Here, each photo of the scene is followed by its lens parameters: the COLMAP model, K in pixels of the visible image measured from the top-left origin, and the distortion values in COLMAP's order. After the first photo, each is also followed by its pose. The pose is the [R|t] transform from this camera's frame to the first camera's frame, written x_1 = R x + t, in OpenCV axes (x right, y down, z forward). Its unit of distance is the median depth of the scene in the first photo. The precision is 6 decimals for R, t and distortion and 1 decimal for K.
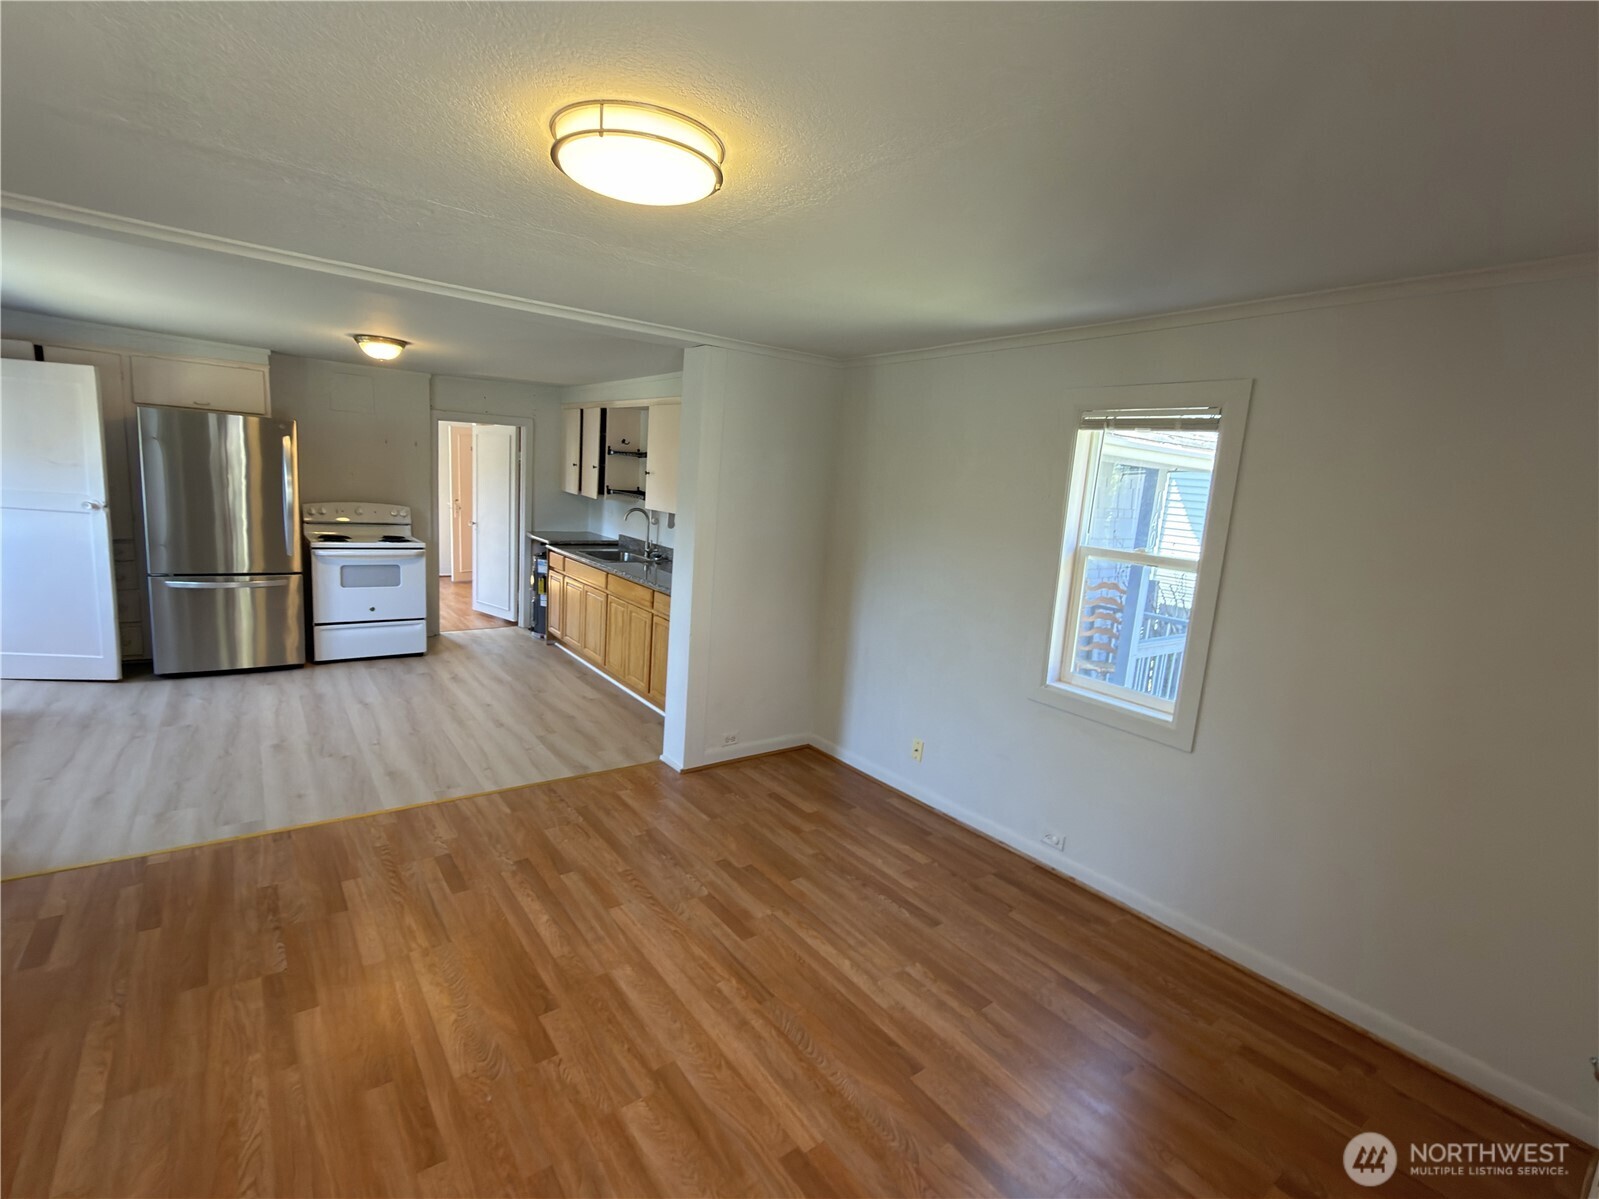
lens RADIAL K [[746.3, 0, 799.5], [0, 746.3, 599.5], [0, 0, 1]] dist [-0.000656, -0.000176]
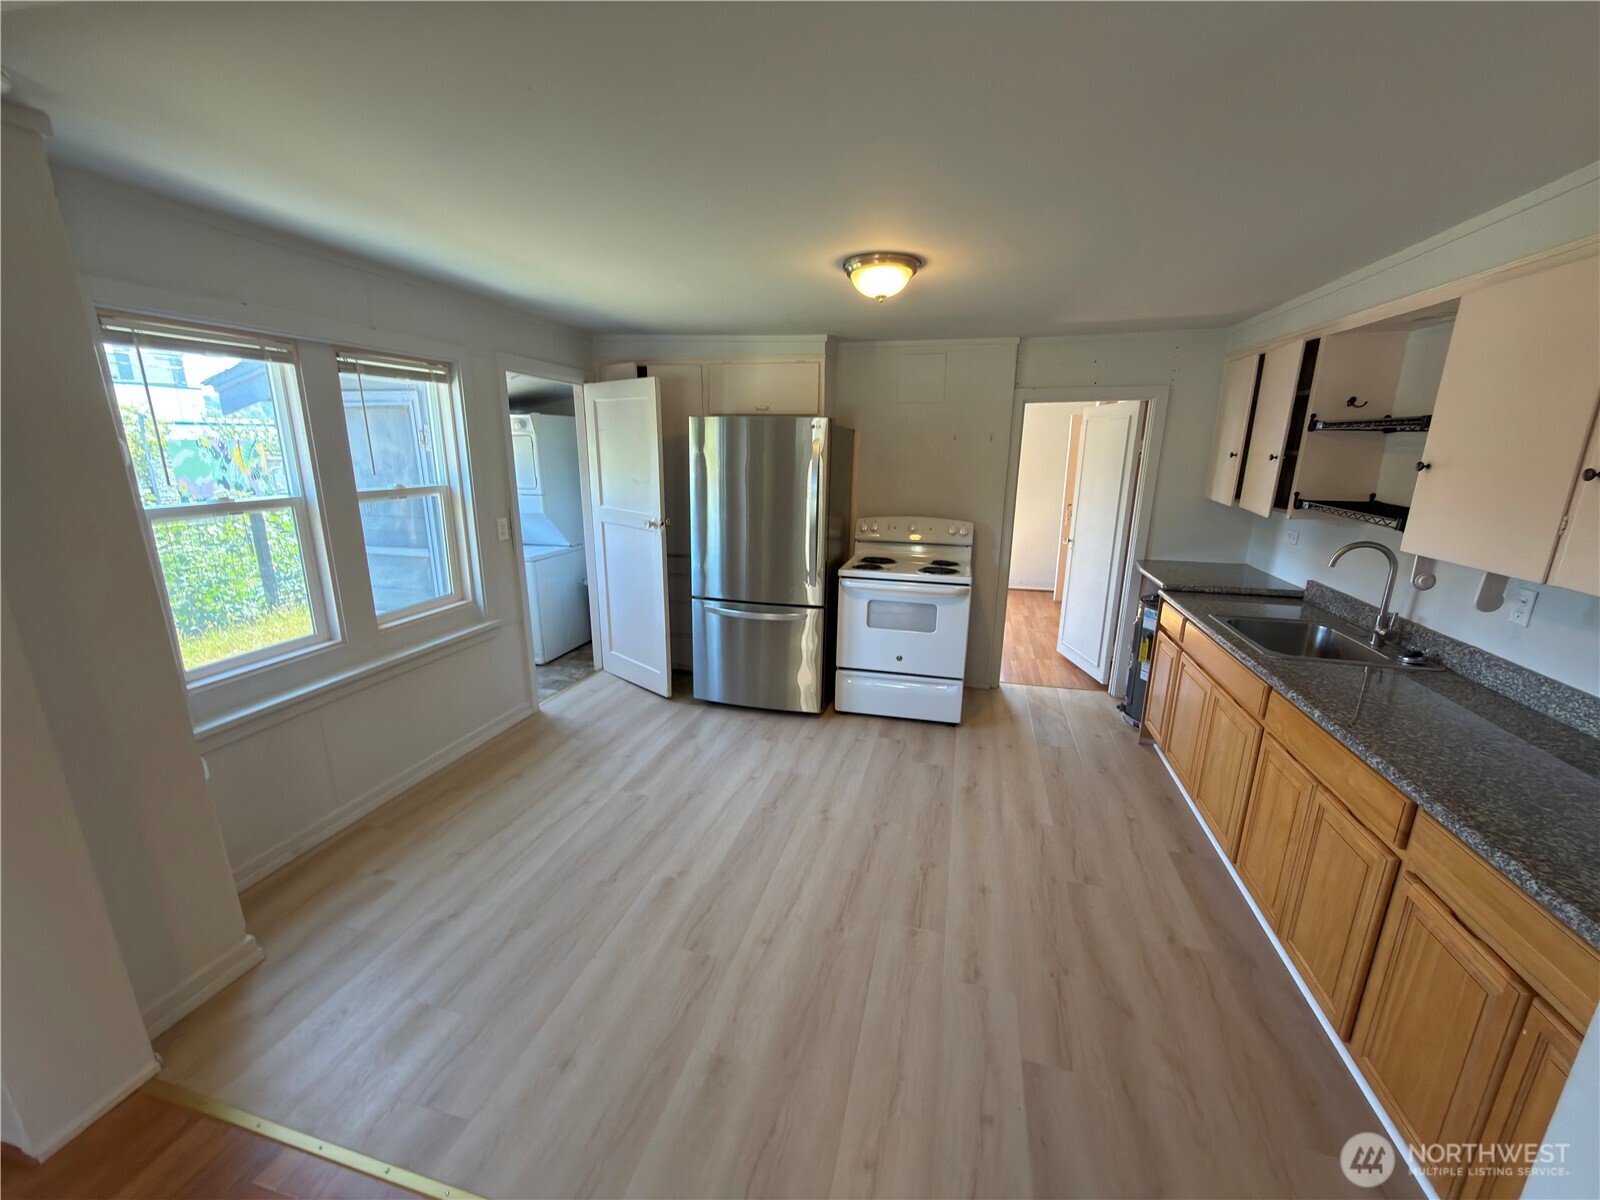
lens RADIAL K [[636.4, 0, 801.6], [0, 636.4, 603.9], [0, 0, 1]] dist [0.000241, -0.000038]
pose [[0.626665, 0.127091, -0.768855, -0.144814], [-0.093763, 0.991741, 0.087511, -0.096604], [0.773627, 0.017250, 0.633406, 0.533975]]
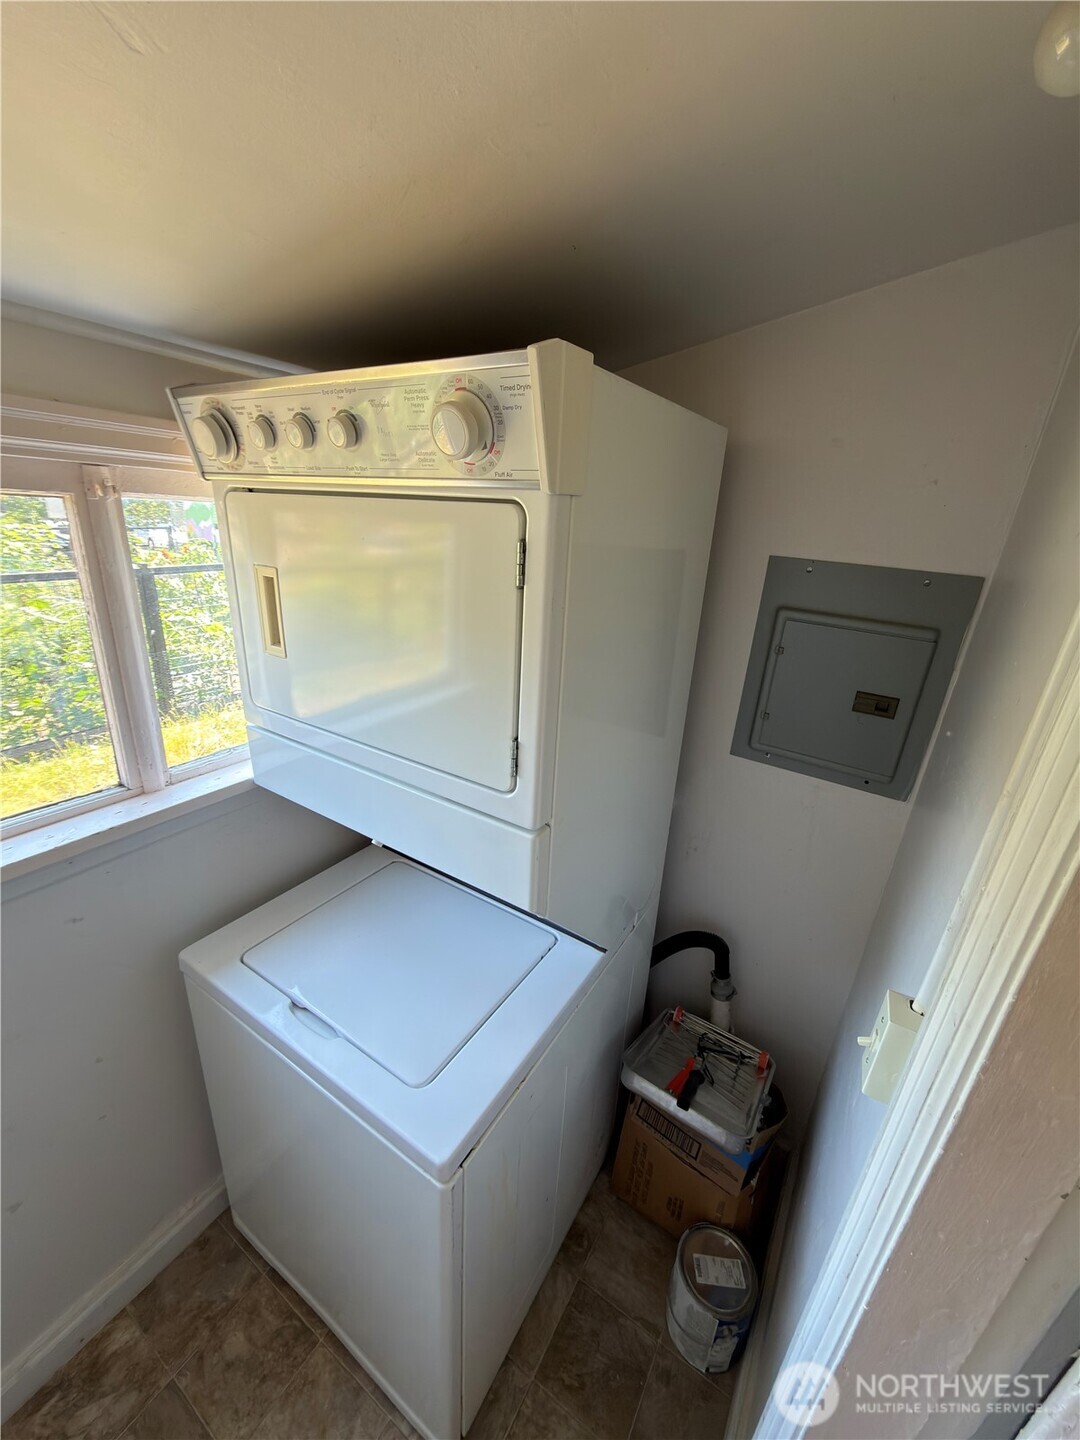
lens RADIAL K [[572.7, 0, 540.0], [0, 572.7, 720.0], [0, 0, 1]] dist [0.000241, -0.000038]
pose [[0.362480, 0.283082, -0.887960, -0.928746], [-0.189895, 0.955202, 0.227001, -0.195516], [0.912441, 0.086335, 0.399998, 0.746764]]
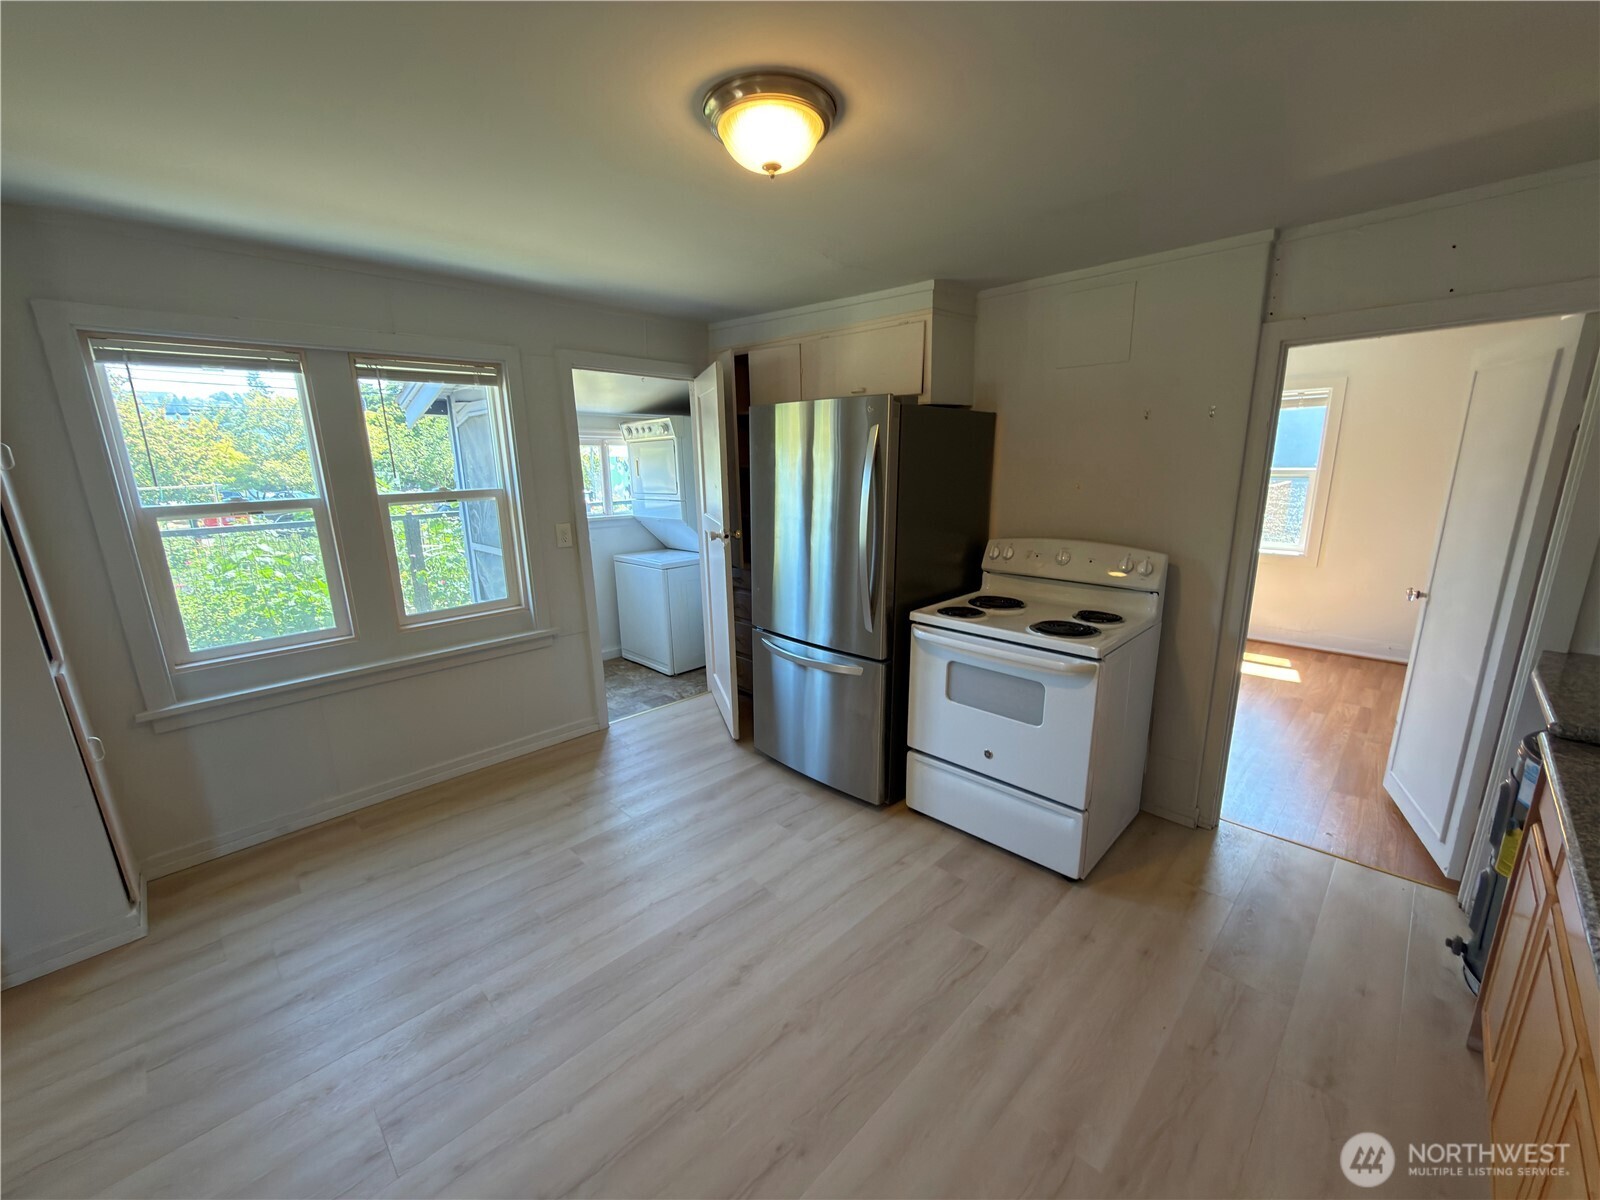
lens RADIAL K [[636.4, 0, 801.6], [0, 636.4, 603.9], [0, 0, 1]] dist [0.000241, -0.000038]
pose [[0.143218, 0.155264, -0.977436, -0.194238], [-0.135505, 0.981393, 0.136038, -0.137059], [0.980371, 0.112965, 0.161592, 0.841685]]
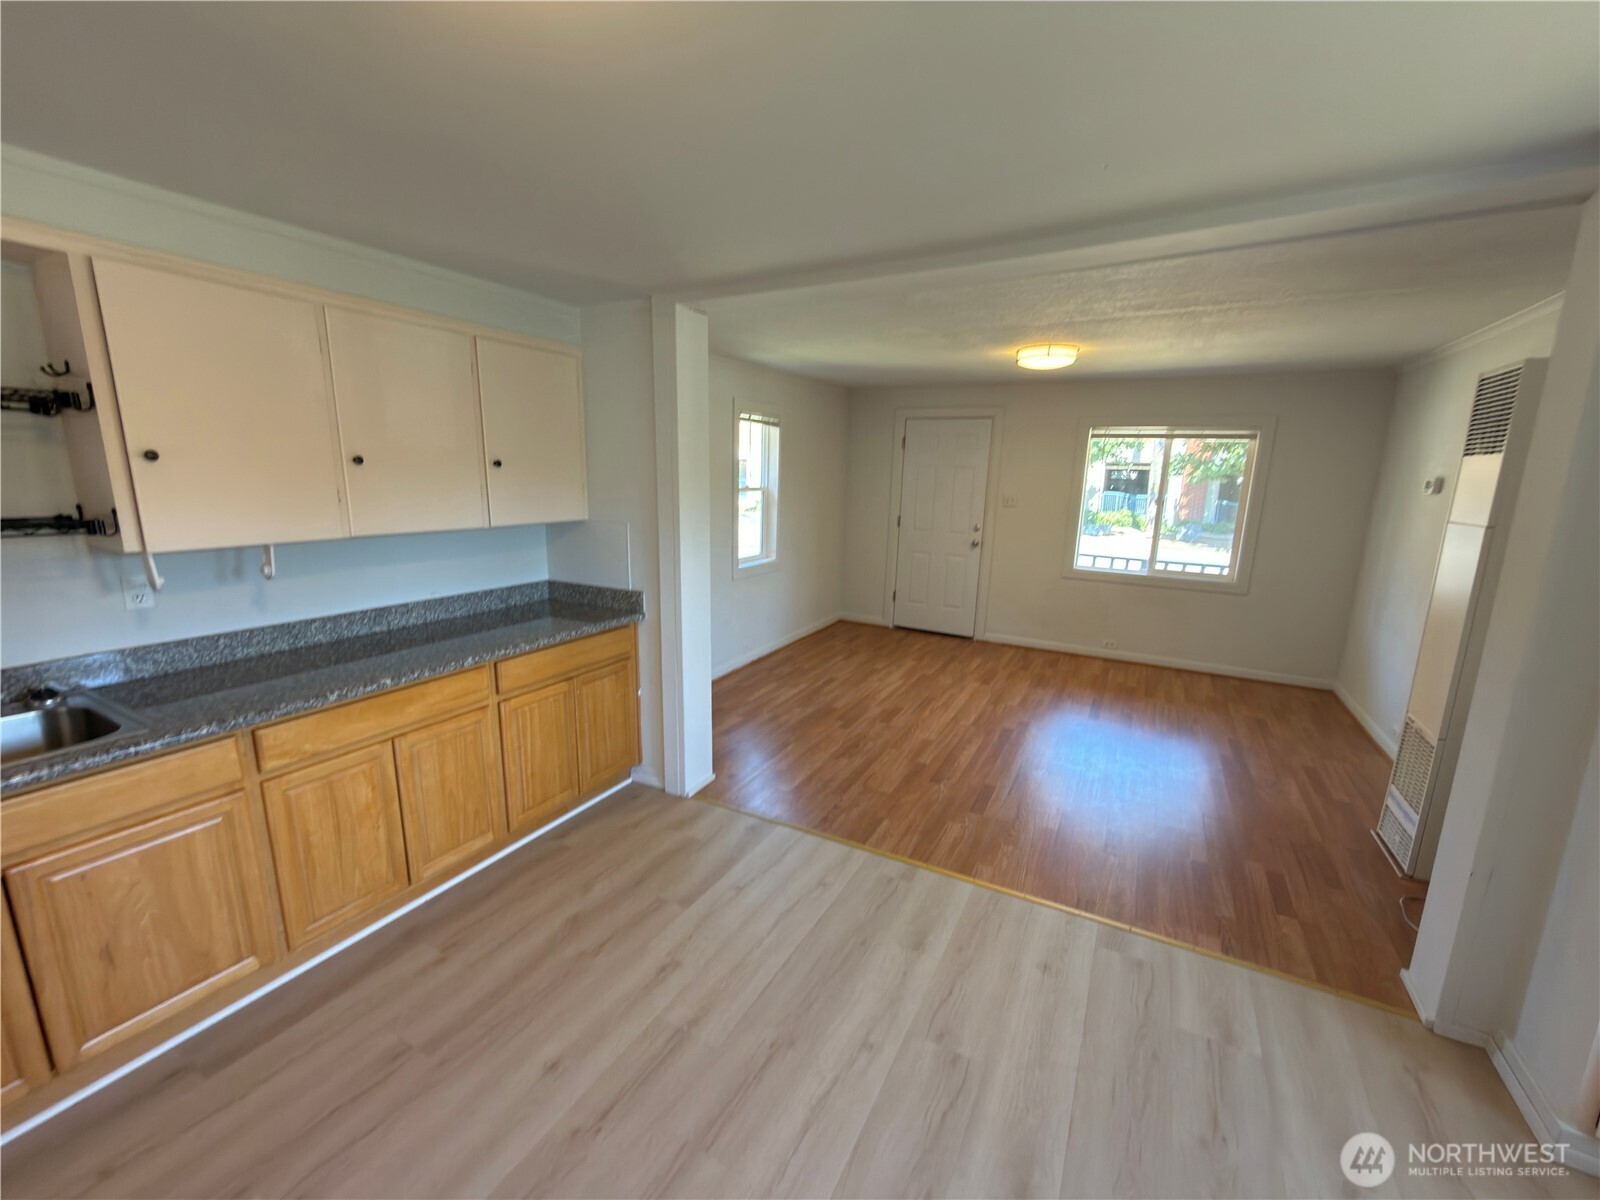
lens RADIAL K [[636.4, 0, 801.6], [0, 636.4, 603.9], [0, 0, 1]] dist [0.000241, -0.000038]
pose [[-0.411652, -0.265878, 0.871695, -0.650470], [0.101513, 0.937167, 0.333786, -0.179524], [-0.905670, 0.225892, -0.358797, 0.869899]]
